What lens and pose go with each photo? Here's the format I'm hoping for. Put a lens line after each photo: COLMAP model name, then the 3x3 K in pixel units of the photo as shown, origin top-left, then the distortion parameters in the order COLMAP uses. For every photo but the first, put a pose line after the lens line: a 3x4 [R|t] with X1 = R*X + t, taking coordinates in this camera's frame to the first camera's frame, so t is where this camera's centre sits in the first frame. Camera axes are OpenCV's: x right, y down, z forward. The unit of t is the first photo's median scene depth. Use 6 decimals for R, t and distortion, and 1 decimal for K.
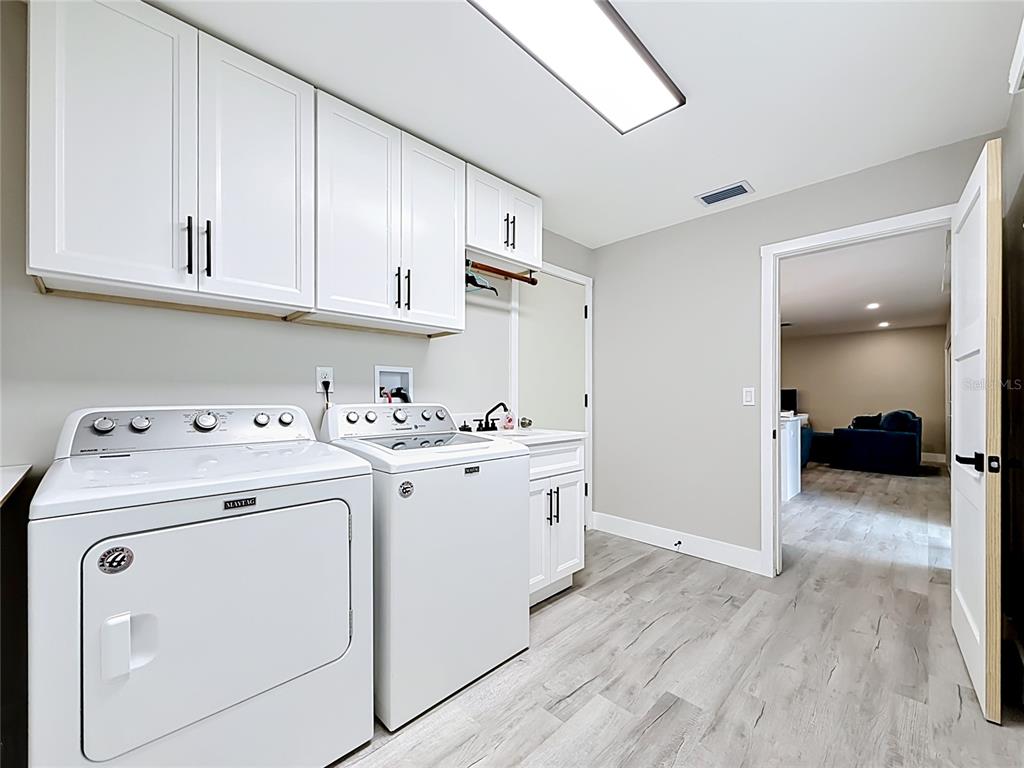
lens RADIAL K [[415.3, 0, 506.3], [0, 415.3, 390.1], [0, 0, 1]] dist [-0.001378, 0.000030]
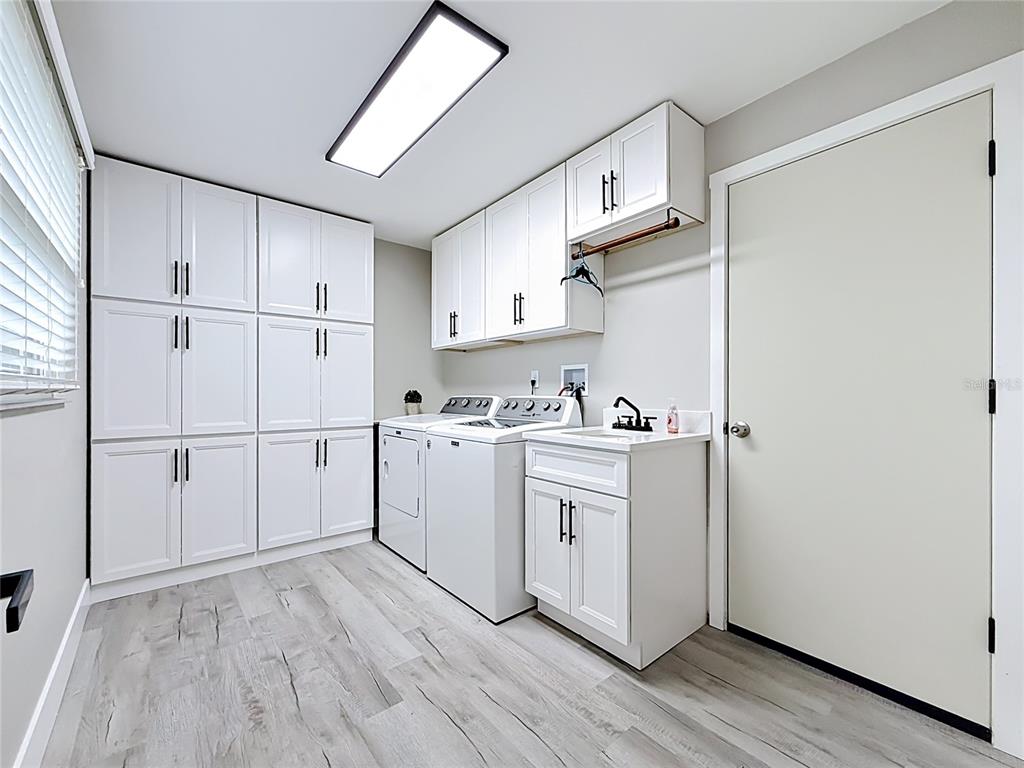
lens RADIAL K [[416.4, 0, 512.0], [0, 416.4, 384.0], [0, 0, 1]] dist [0.001033, 0.000290]
pose [[-0.075407, -0.018560, -0.996980, 0.985065], [0.022203, 0.999548, -0.020287, 0.019565], [0.996906, -0.023666, -0.074960, 0.987891]]
